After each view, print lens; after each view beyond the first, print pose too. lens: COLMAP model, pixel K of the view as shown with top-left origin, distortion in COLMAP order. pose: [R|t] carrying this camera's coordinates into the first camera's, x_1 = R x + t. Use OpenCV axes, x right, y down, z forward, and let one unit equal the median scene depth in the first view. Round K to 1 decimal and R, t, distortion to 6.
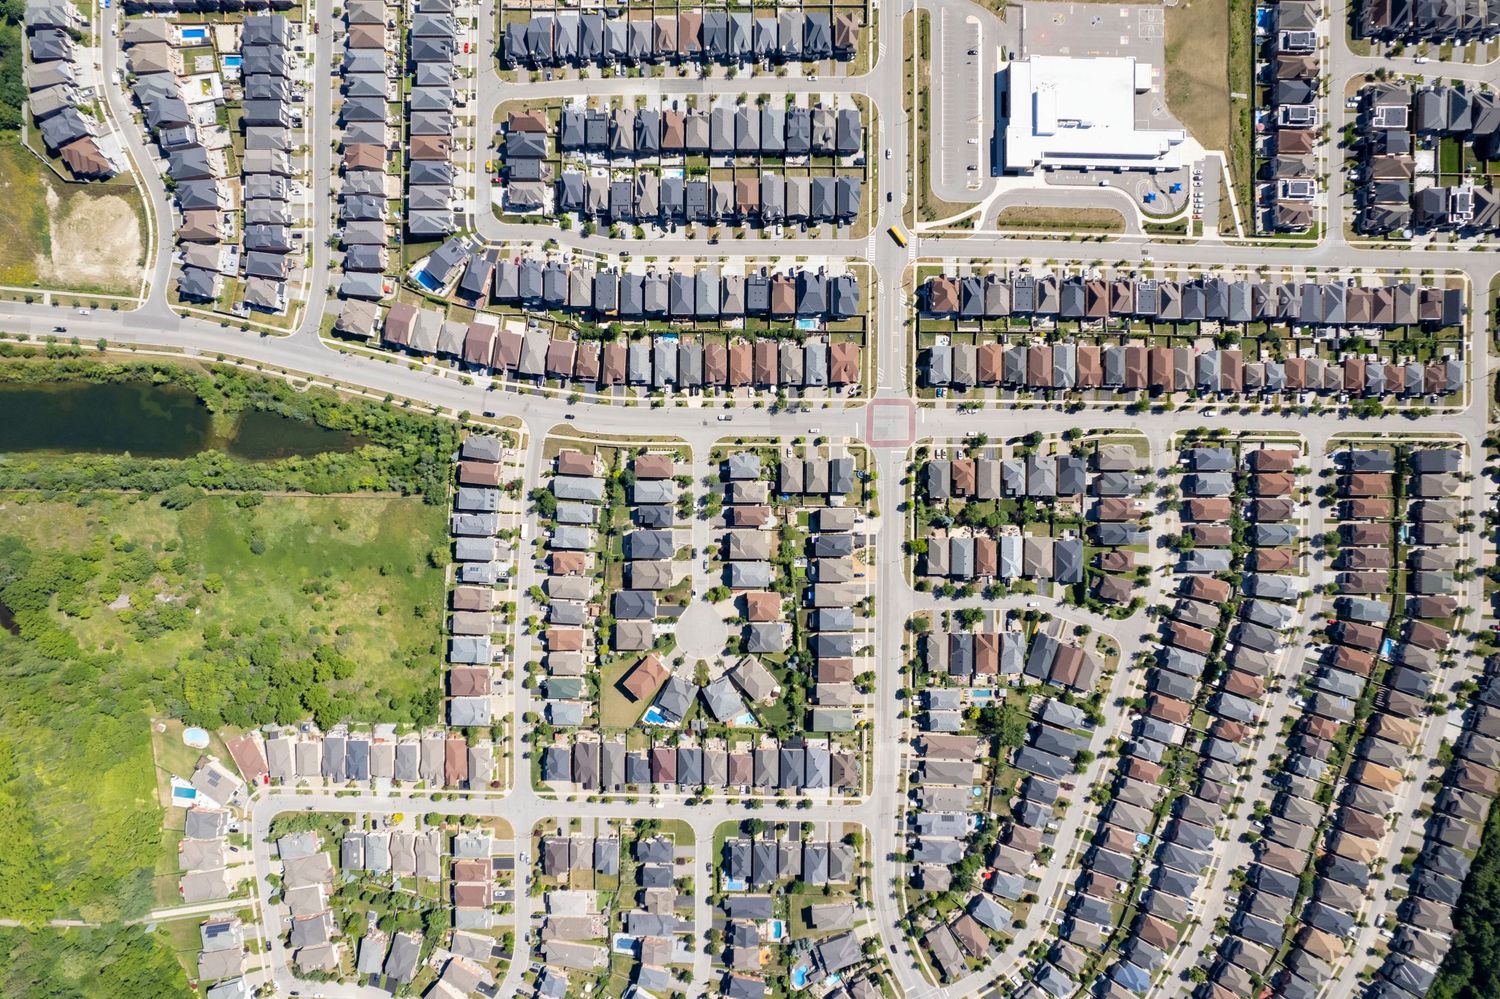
lens RADIAL K [[959.1, 0, 751.1], [0, 959.1, 503.3], [0, 0, 1]] dist [-0.079066, 0.069472]
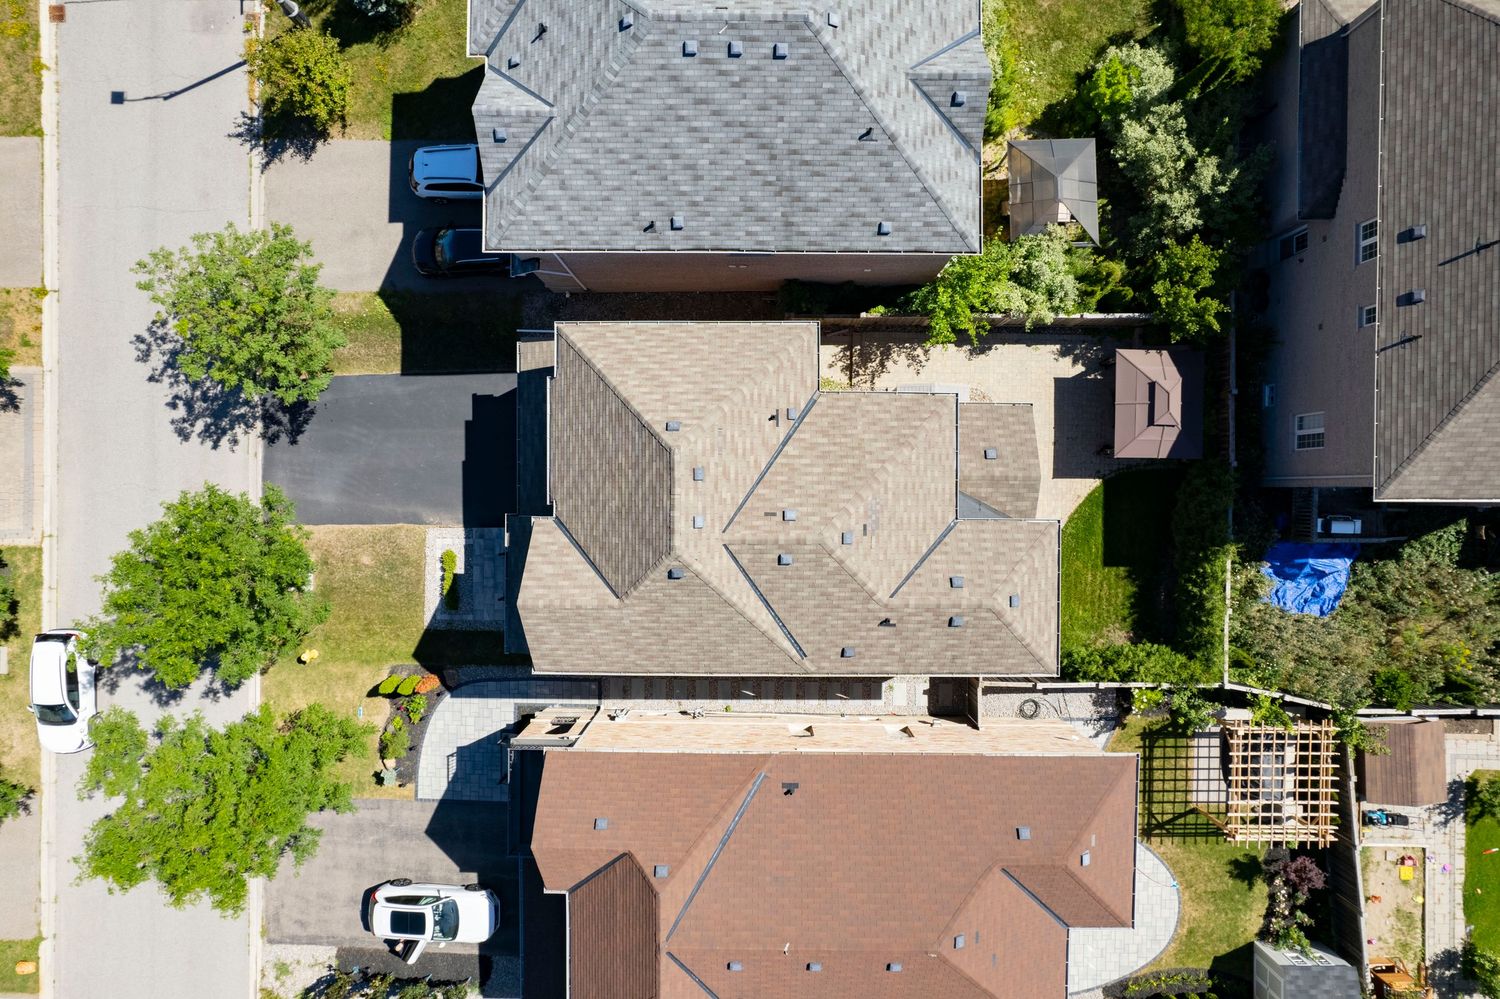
lens RADIAL K [[959.1, 0, 751.1], [0, 959.1, 503.3], [0, 0, 1]] dist [-0.079066, 0.069472]
pose [[0.999972, 0.000405, -0.007413, -0.004832], [-0.000462, 0.999970, -0.007793, -0.011224], [0.007410, 0.007797, 0.999942, 0.930016]]
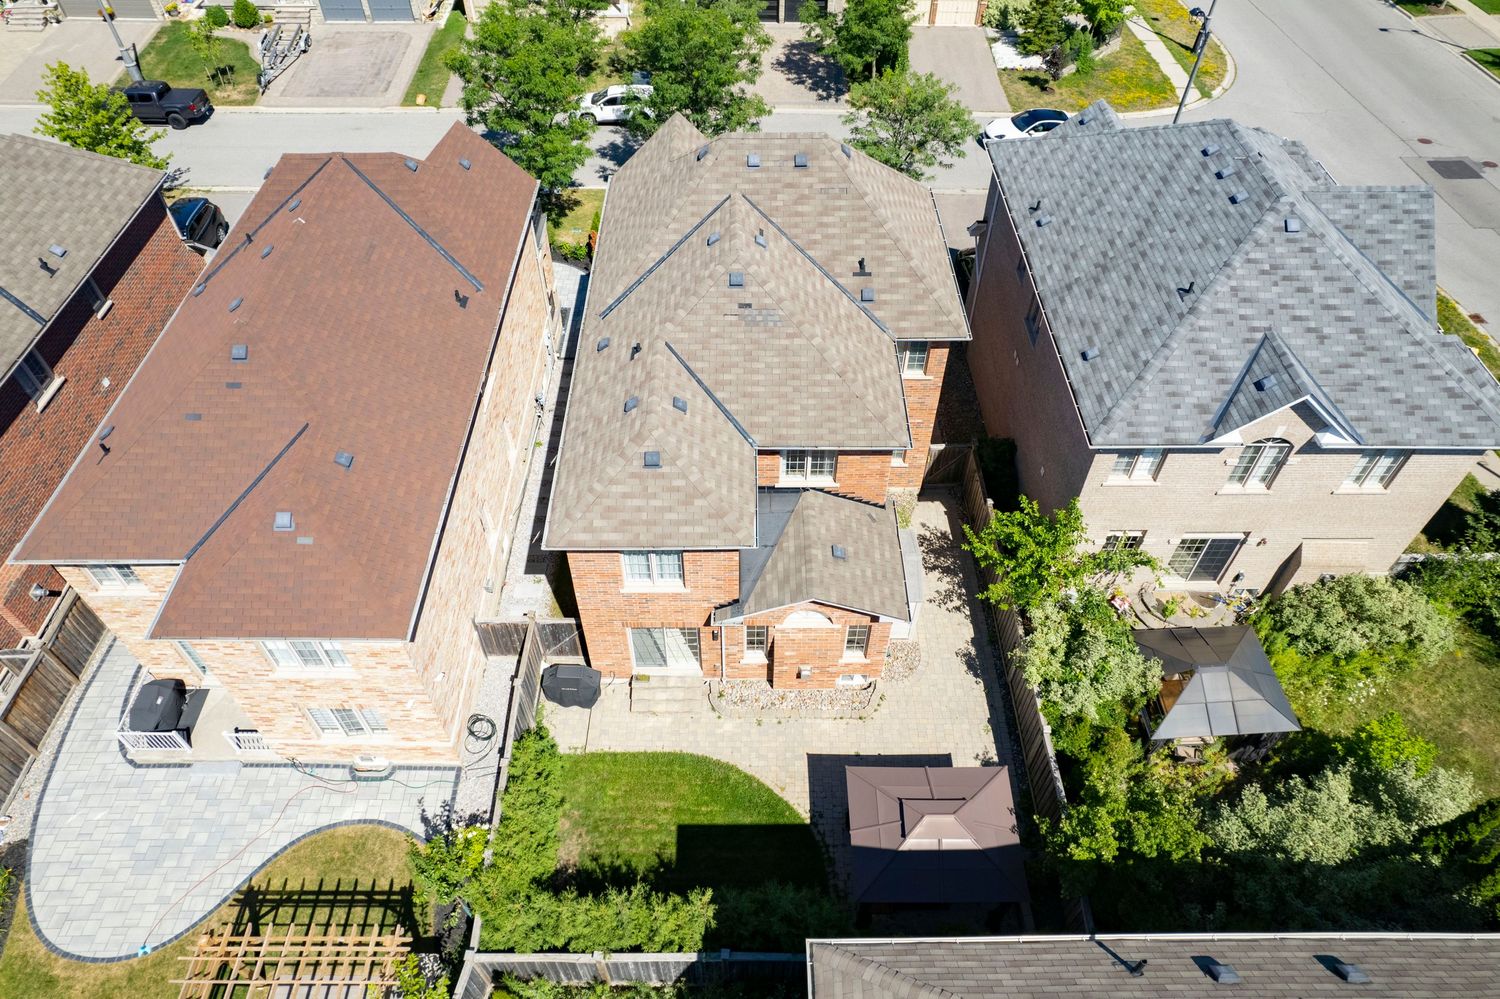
lens RADIAL K [[959.1, 0, 751.1], [0, 959.1, 503.3], [0, 0, 1]] dist [-0.079066, 0.069472]
pose [[0.011670, 0.743877, -0.668215, 0.040390], [-0.999552, -0.009745, -0.028304, -0.009188], [-0.027567, 0.668246, 0.743429, 0.955264]]
